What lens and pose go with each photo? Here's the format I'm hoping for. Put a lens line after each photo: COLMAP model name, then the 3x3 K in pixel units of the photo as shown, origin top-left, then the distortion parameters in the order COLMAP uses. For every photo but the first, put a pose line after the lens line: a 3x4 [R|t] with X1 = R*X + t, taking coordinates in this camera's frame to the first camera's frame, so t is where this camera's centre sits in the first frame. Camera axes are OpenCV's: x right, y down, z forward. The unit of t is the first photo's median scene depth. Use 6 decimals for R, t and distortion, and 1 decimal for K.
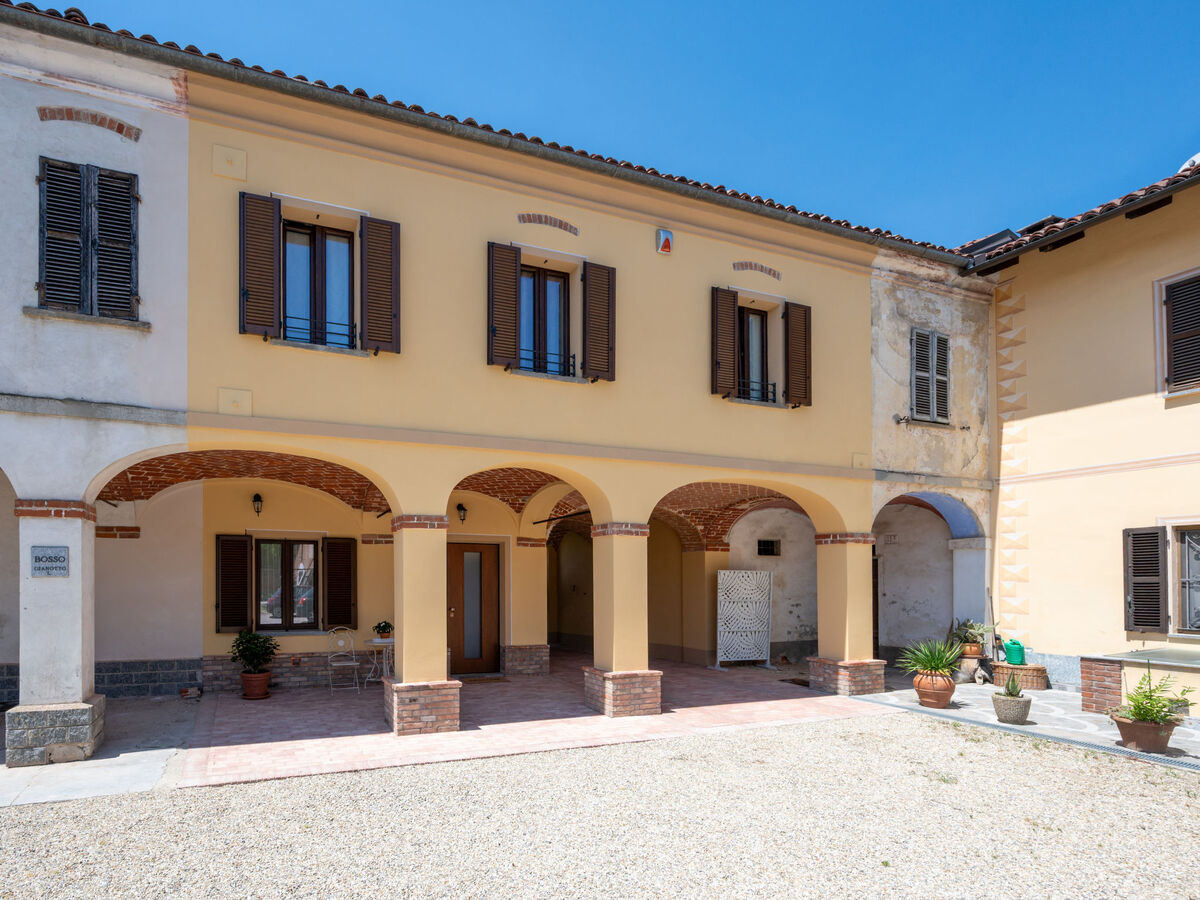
lens RADIAL K [[604.7, 0, 600.9], [0, 604.7, 617.1], [0, 0, 1]] dist [-0.001690, 0.000562]
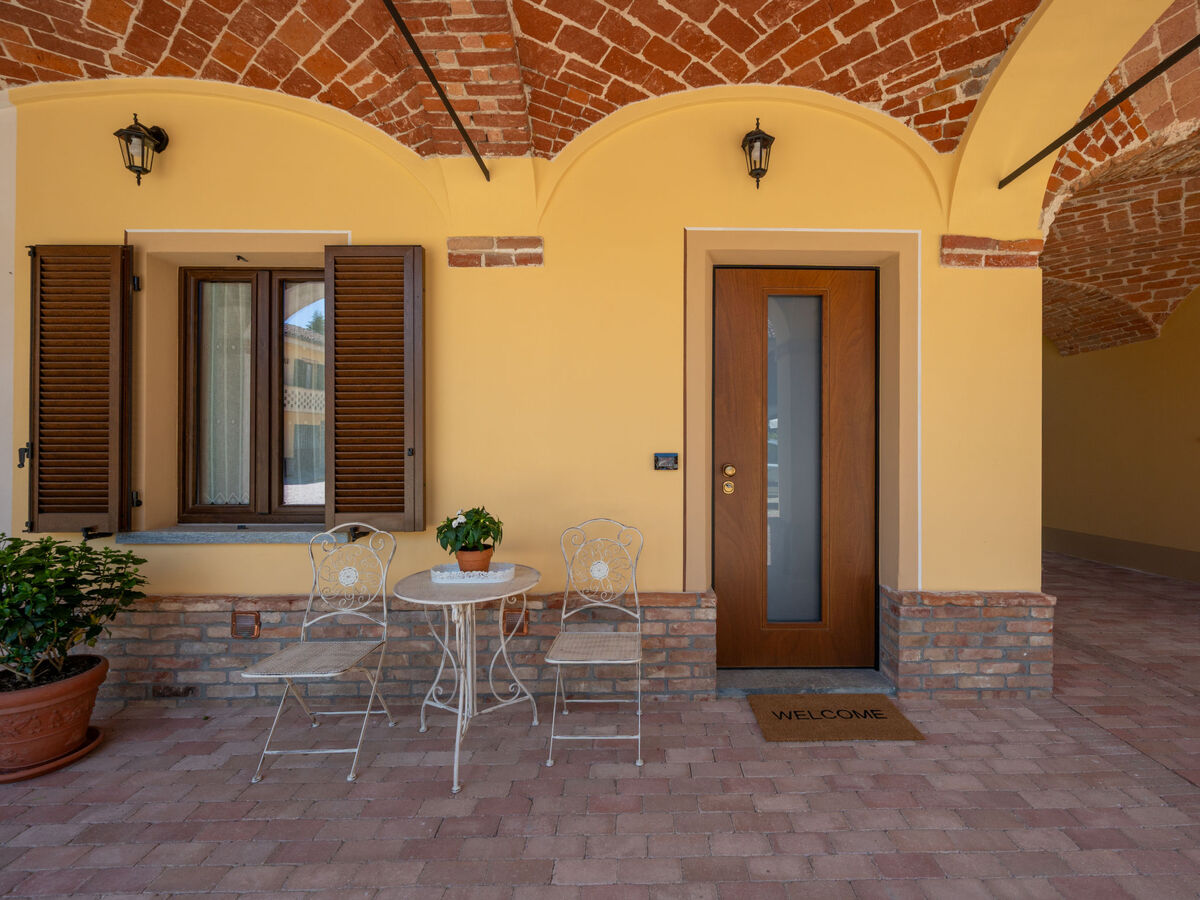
lens RADIAL K [[546.9, 0, 687.9], [0, 546.9, 447.6], [0, 0, 1]] dist [-0.001179, -0.000373]
pose [[0.897874, -0.003110, -0.440242, -0.154527], [-0.018148, 0.998864, -0.044070, -0.013162], [0.439879, 0.047559, 0.896797, 0.821592]]
